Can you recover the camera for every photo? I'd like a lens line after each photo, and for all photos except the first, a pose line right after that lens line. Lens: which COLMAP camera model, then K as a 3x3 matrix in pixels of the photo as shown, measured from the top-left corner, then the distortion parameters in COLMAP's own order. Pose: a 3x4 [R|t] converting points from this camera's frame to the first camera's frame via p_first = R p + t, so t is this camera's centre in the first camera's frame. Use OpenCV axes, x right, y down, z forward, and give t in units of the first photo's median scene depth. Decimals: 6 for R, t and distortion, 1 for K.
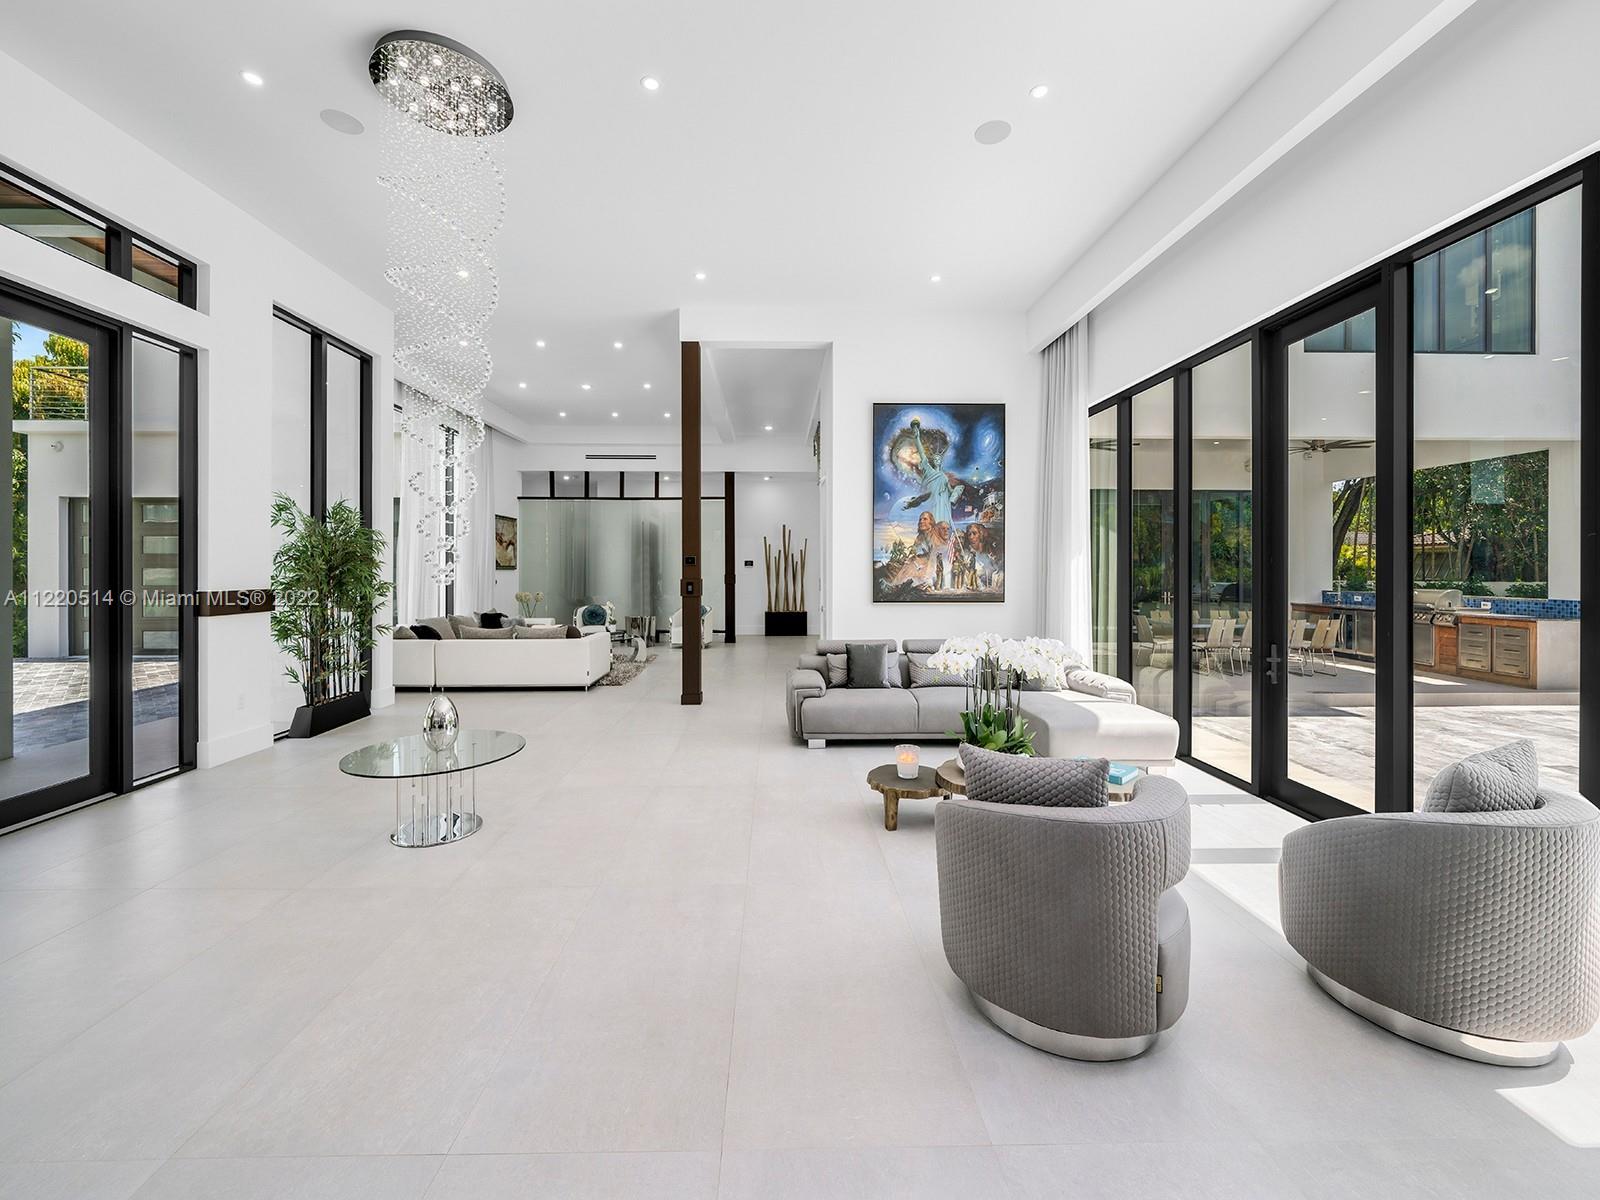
lens RADIAL K [[620.7, 0, 807.1], [0, 620.7, 568.5], [0, 0, 1]] dist [-0.003669, 0.000560]
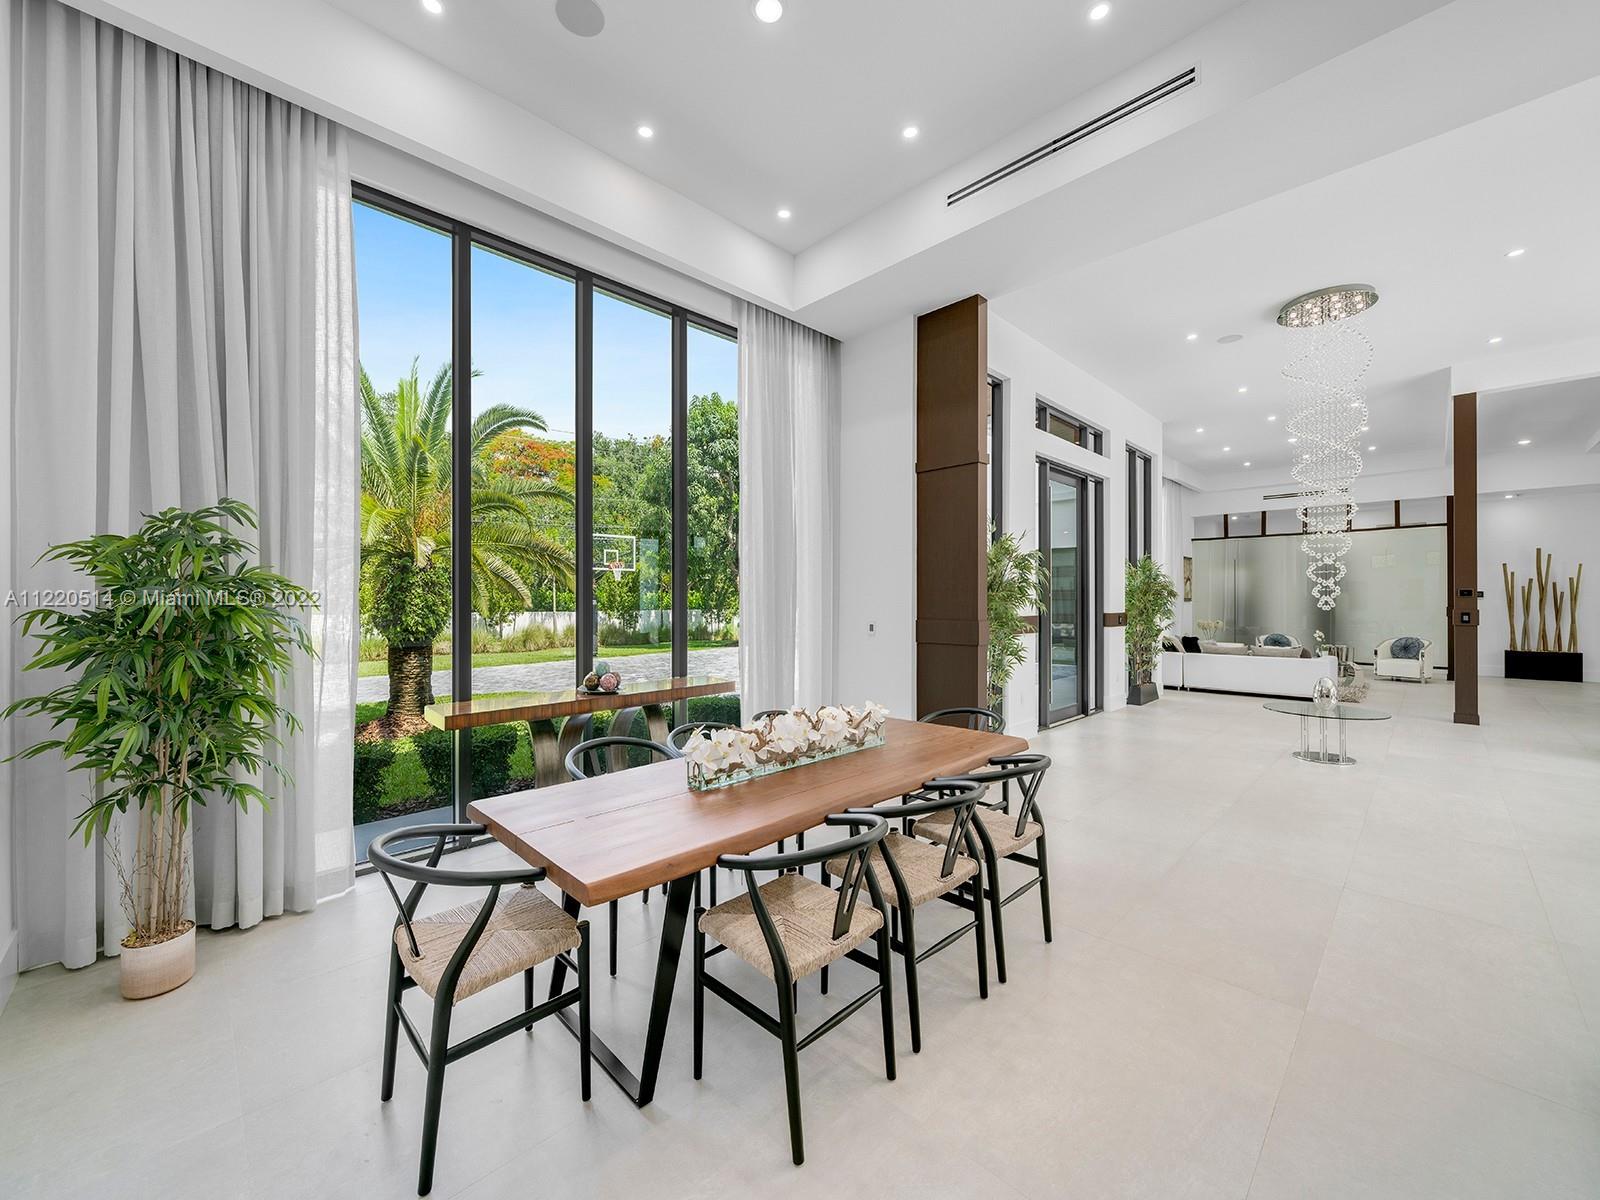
lens RADIAL K [[620.7, 0, 810.3], [0, 620.7, 601.1], [0, 0, 1]] dist [-0.003669, 0.000560]
pose [[0.669516, 0.000526, -0.742798, -0.153582], [-0.000026, 1.000000, 0.000684, 0.000972], [0.742798, -0.000438, 0.669515, -0.608191]]
